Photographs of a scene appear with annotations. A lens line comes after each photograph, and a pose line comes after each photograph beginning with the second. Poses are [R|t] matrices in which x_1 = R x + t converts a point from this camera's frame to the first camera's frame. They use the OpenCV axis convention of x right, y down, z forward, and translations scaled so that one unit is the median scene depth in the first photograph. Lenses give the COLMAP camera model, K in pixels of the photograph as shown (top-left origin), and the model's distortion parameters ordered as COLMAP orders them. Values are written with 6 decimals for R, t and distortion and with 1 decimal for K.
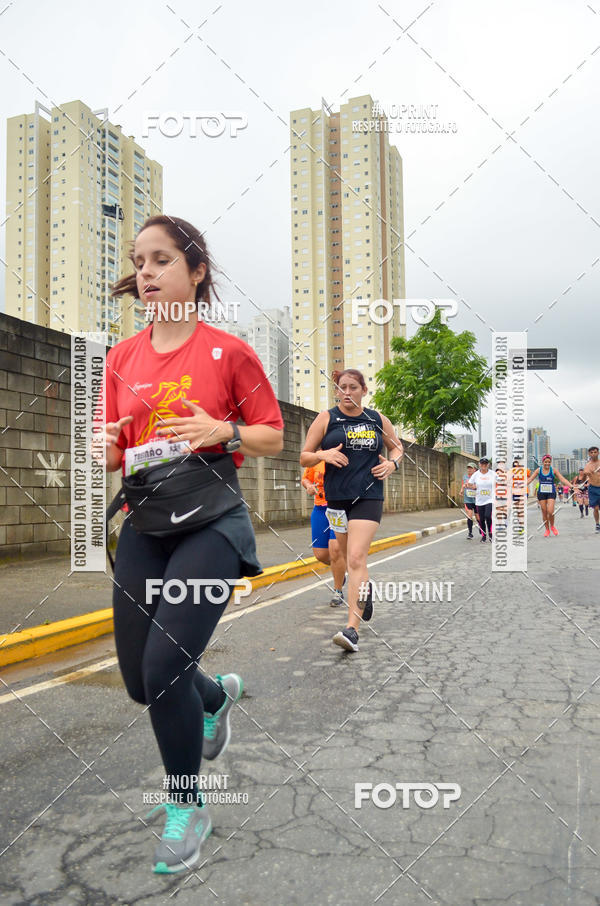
lens RADIAL K [[694.7, 0, 302.8], [0, 694.7, 458.3], [0, 0, 1]] dist [-0.017567, 0.009471]
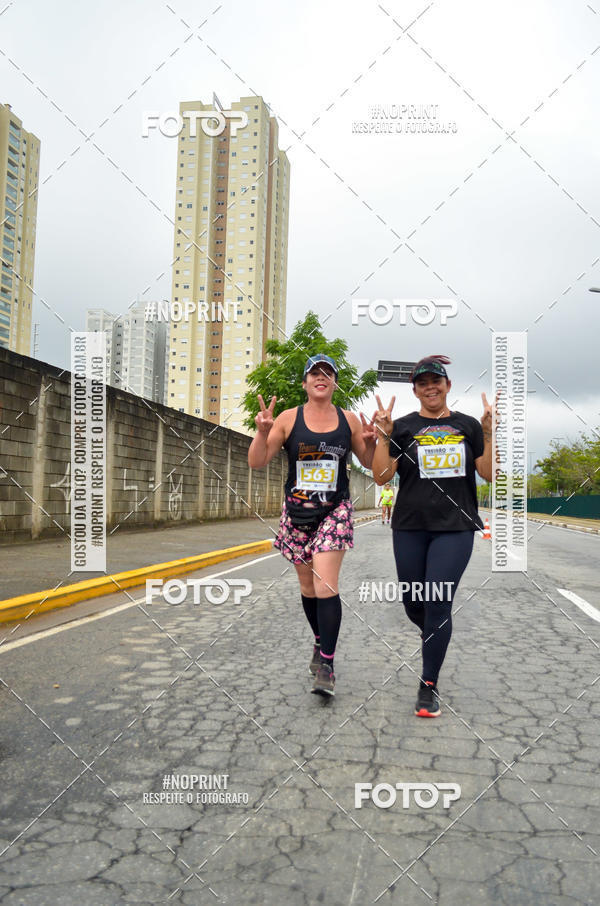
lens RADIAL K [[694.7, 0, 308.3], [0, 694.7, 459.4], [0, 0, 1]] dist [-0.017567, 0.009471]
pose [[0.981311, 0.049389, 0.185980, 0.080973], [-0.049309, 0.998771, -0.005063, -0.011668], [-0.186002, -0.004202, 0.982540, 0.105380]]
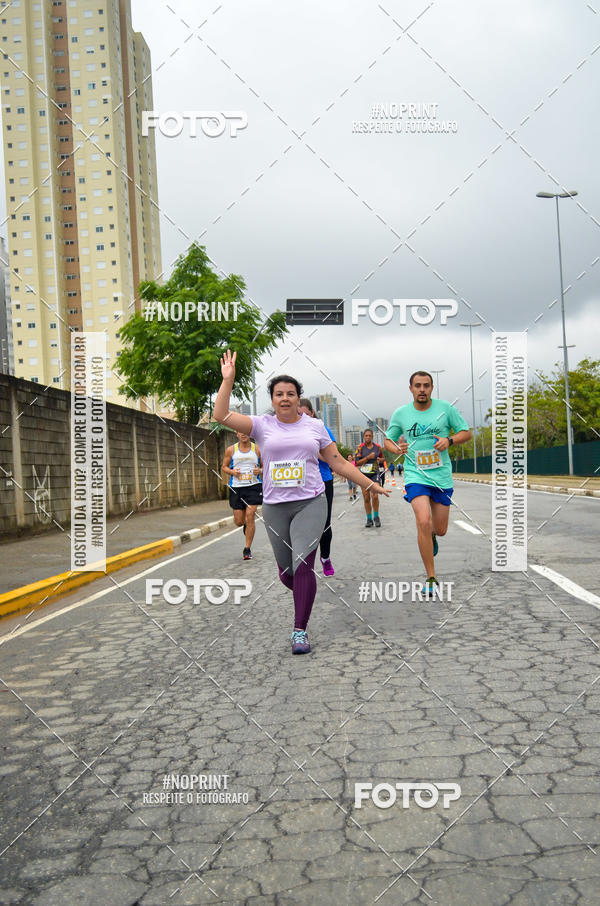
lens RADIAL K [[881.1, 0, 306.5], [0, 881.1, 457.8], [0, 0, 1]] dist [-0.021754, 0.000000]
pose [[0.954301, -0.039415, 0.296237, 0.058712], [0.032002, 0.999042, 0.029833, -0.018858], [-0.297129, -0.018989, 0.954648, 0.092744]]
